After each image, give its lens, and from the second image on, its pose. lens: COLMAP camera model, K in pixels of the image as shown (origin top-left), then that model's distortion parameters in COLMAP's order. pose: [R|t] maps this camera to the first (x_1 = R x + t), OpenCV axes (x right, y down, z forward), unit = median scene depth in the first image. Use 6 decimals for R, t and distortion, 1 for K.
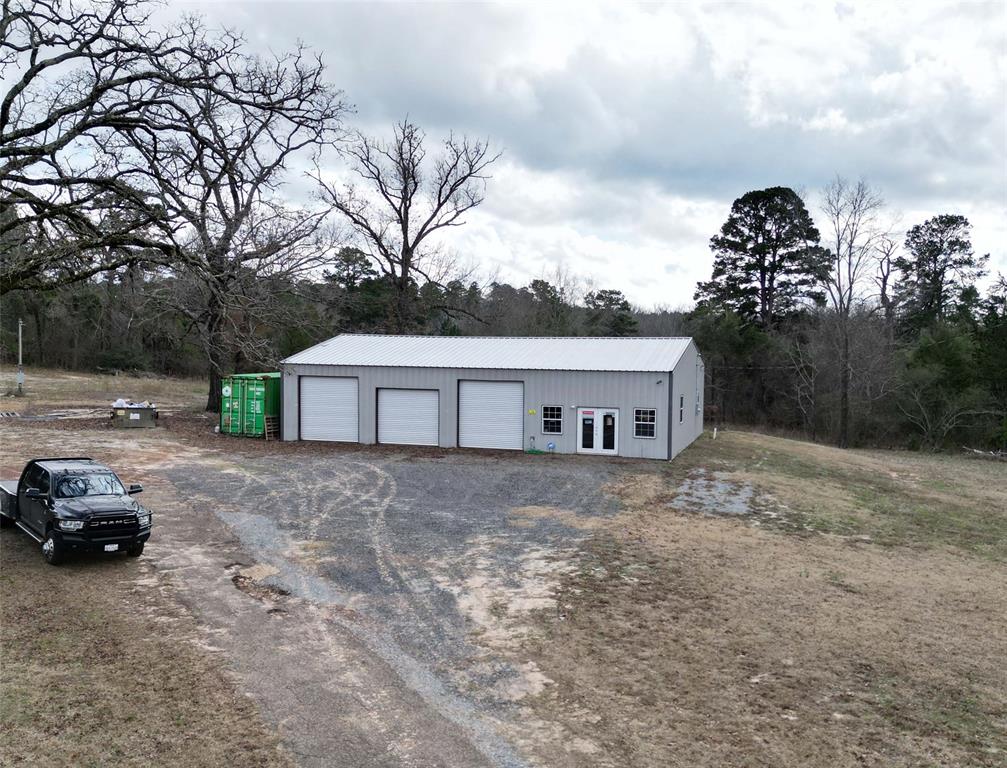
lens RADIAL K [[1089.7, 0, 494.1], [0, 1089.7, 382.7], [0, 0, 1]] dist [0.193517, 0.000000]
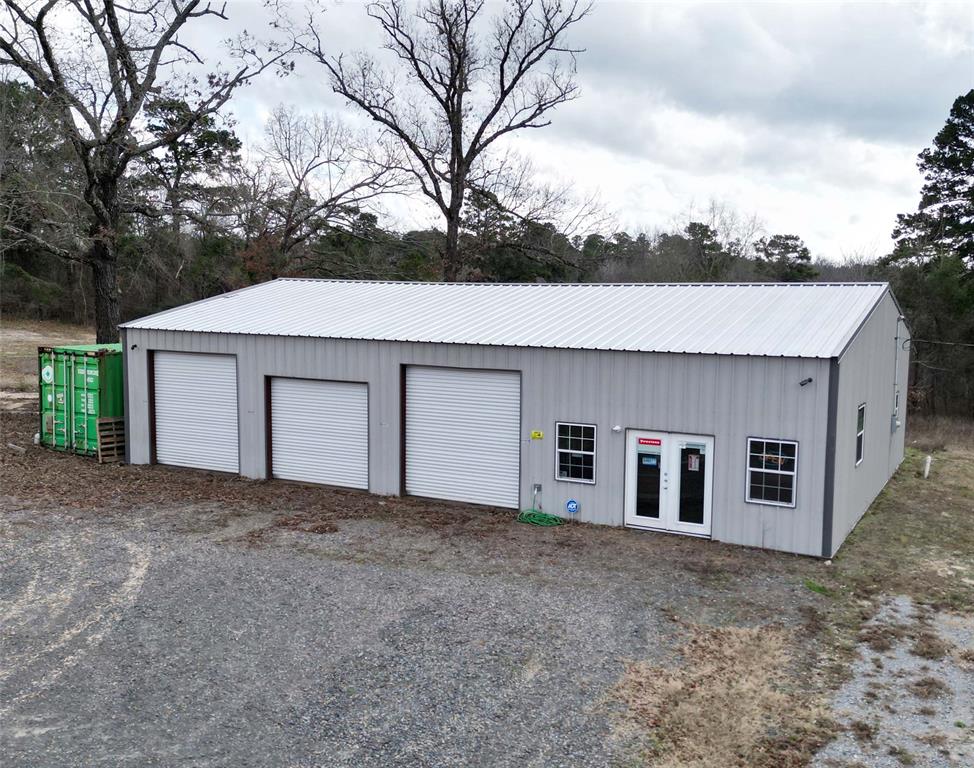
lens RADIAL K [[1035.9, 0, 495.3], [0, 1035.9, 387.7], [0, 0, 1]] dist [0.049632, 0.000000]
pose [[0.983815, 0.019159, -0.178161, 0.089921], [-0.010537, 0.998733, 0.049217, -0.014953], [0.178878, -0.046543, 0.982770, 0.497912]]
